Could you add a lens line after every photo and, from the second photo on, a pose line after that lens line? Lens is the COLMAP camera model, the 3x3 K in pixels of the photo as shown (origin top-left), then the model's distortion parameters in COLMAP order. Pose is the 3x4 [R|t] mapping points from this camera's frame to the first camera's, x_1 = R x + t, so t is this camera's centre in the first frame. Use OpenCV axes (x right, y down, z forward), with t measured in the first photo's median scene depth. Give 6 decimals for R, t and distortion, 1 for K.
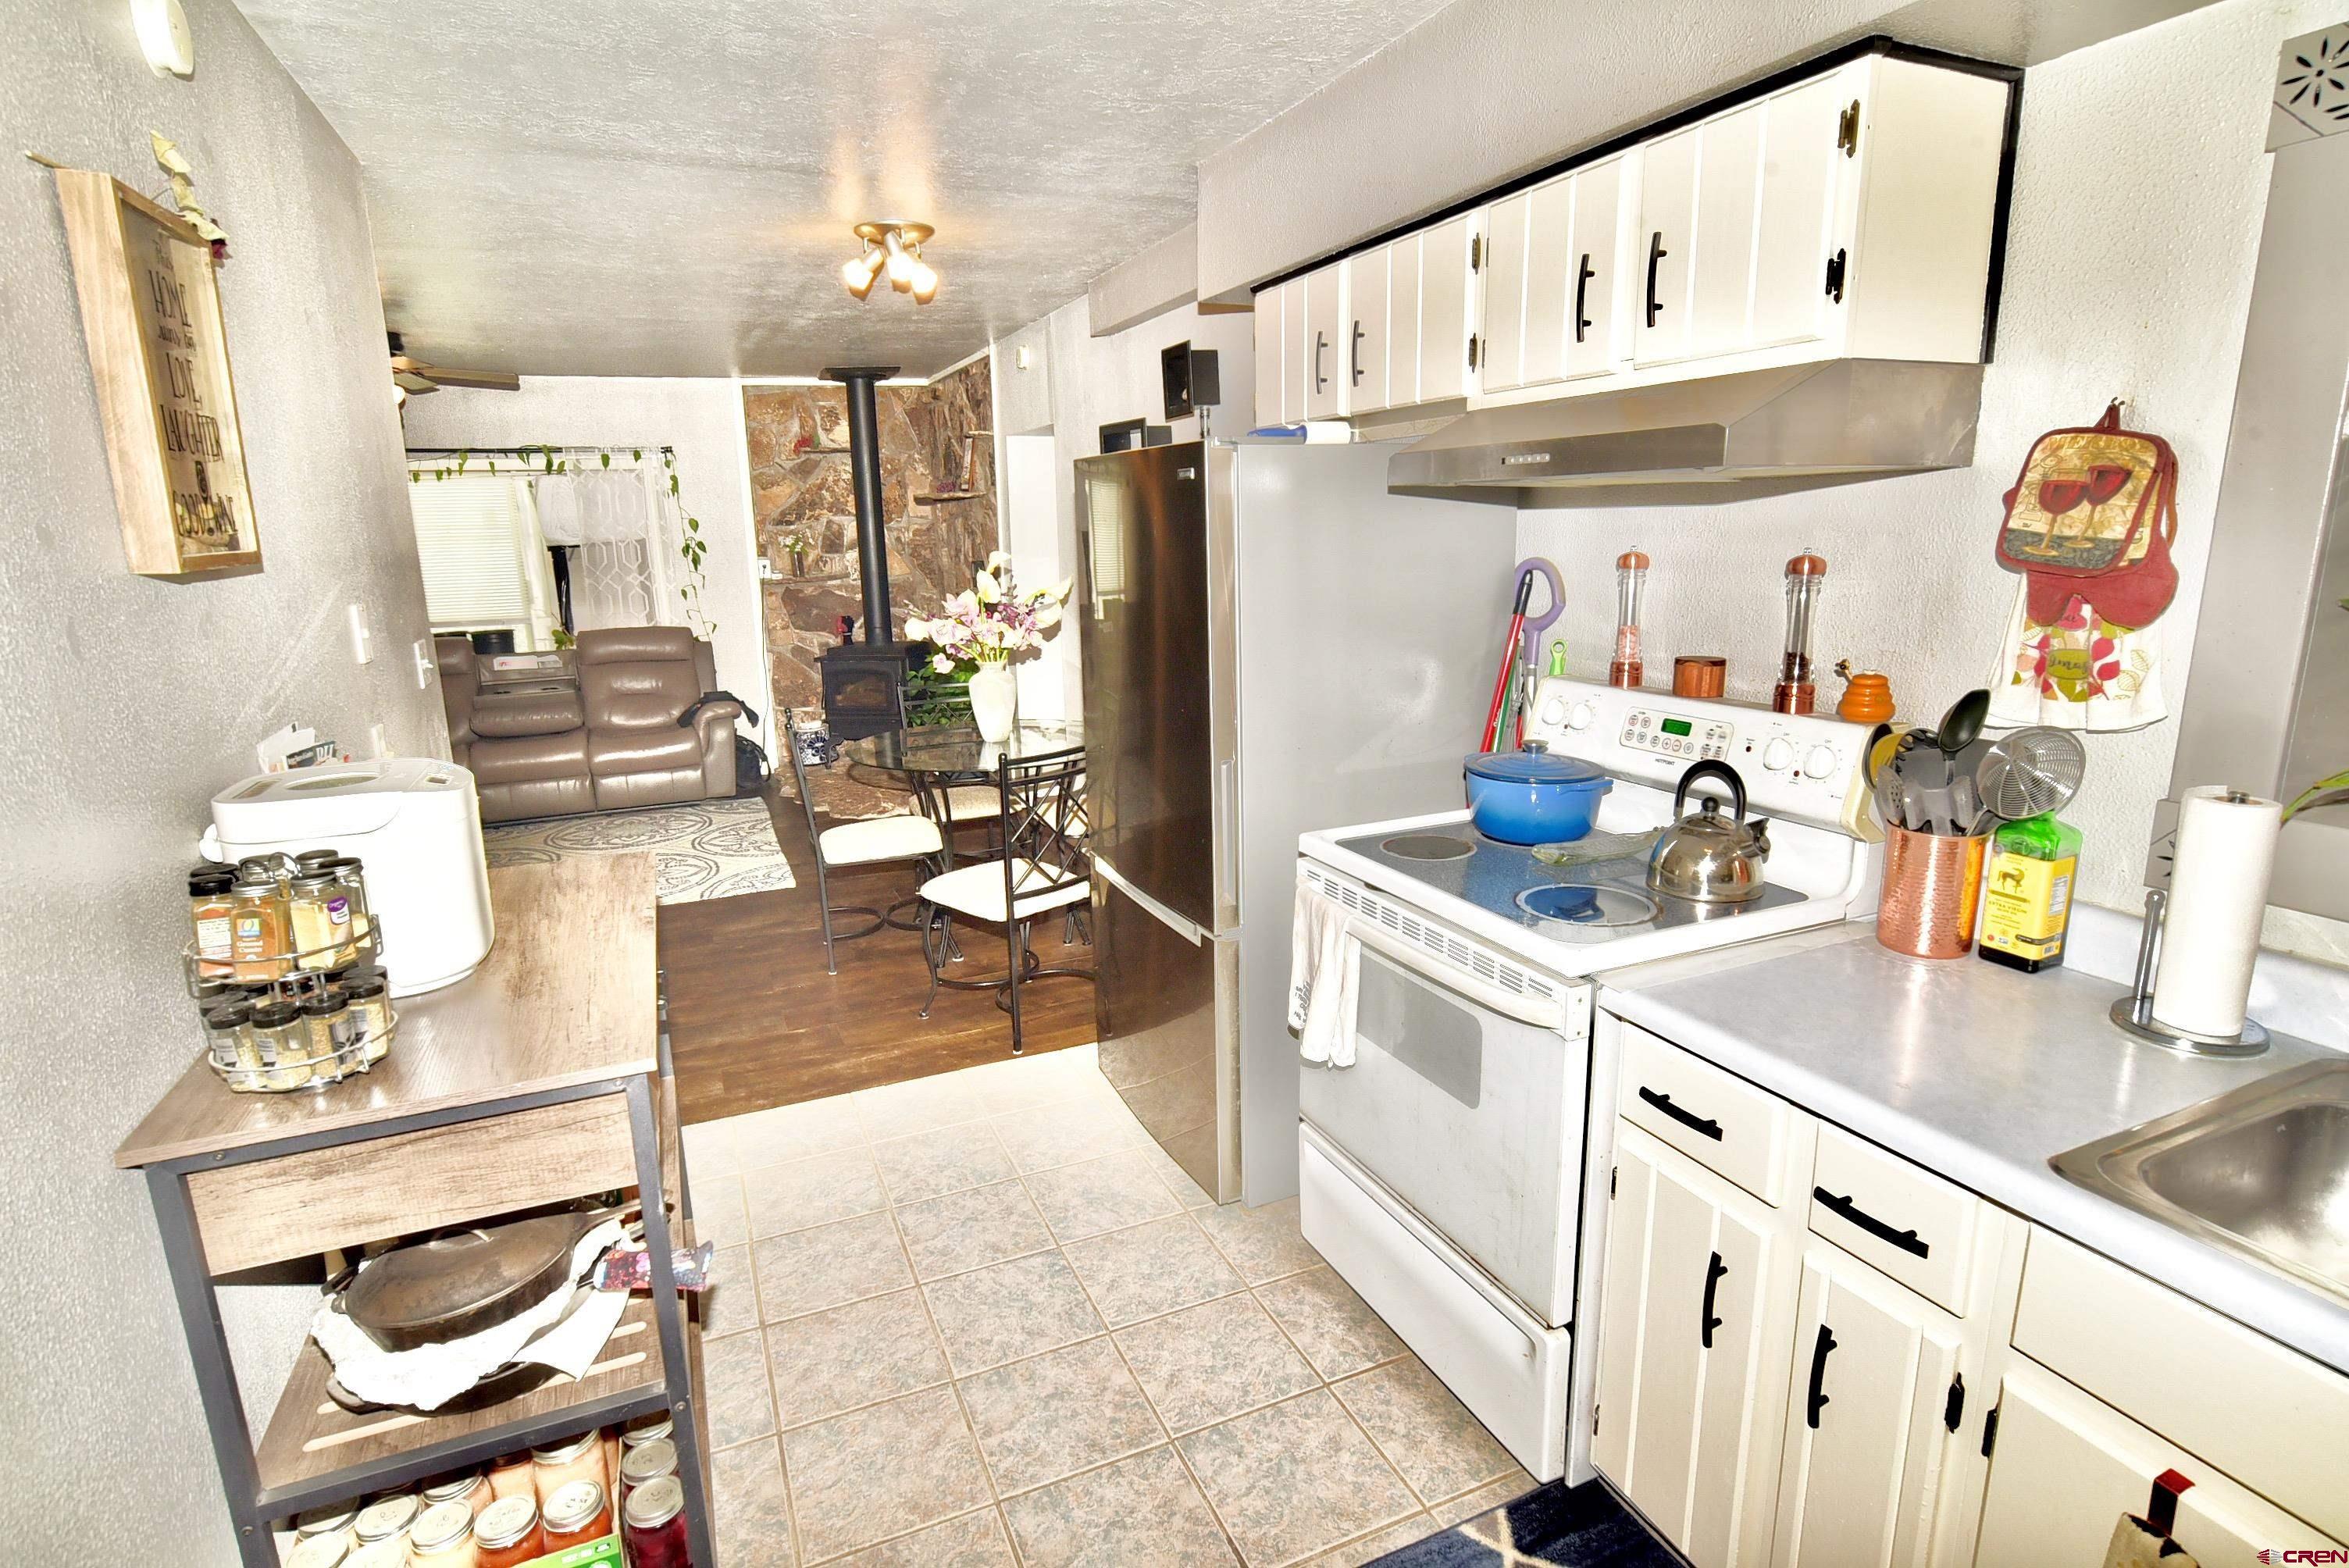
lens RADIAL K [[1180.1, 0, 1178.6], [0, 1180.1, 782.7], [0, 0, 1]] dist [-0.007864, 0.004464]
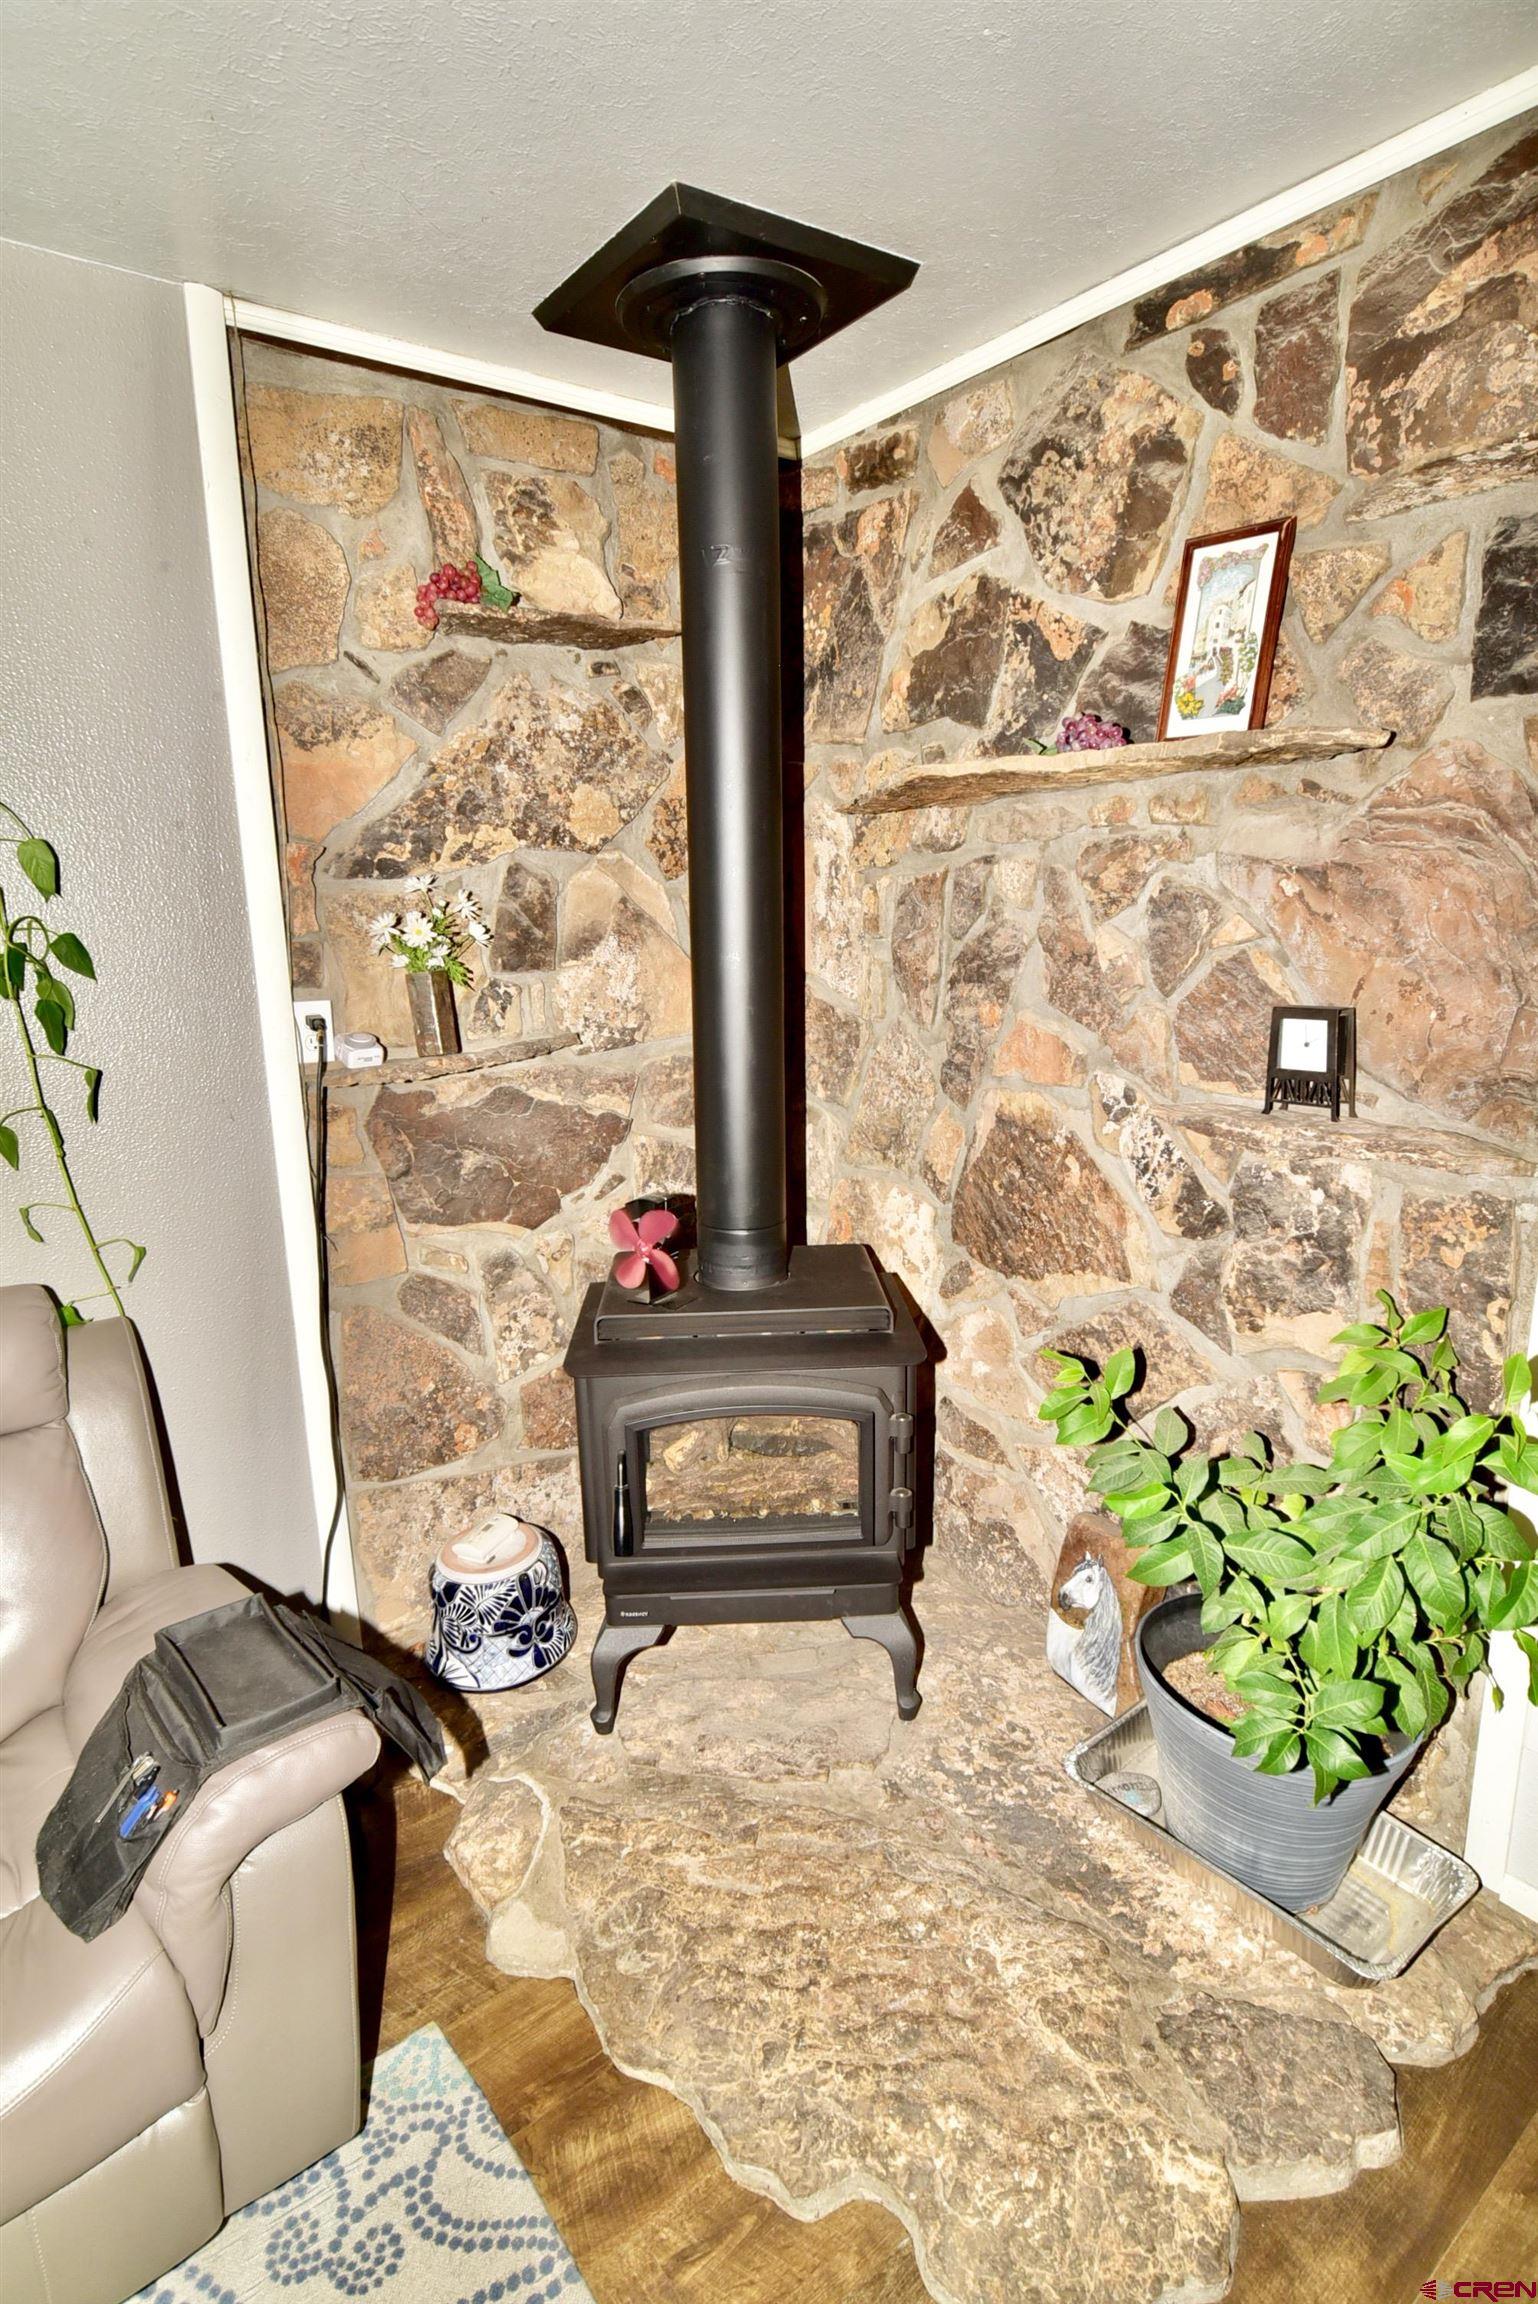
lens RADIAL K [[1157.5, 0, 766.7], [0, 1157.5, 1152.8], [0, 0, 1]] dist [-0.007864, 0.004464]
pose [[0.970915, -0.048618, 0.234437, -0.311430], [0.051759, 0.998633, -0.007261, -0.144006], [-0.233764, 0.019185, 0.972104, 0.703272]]
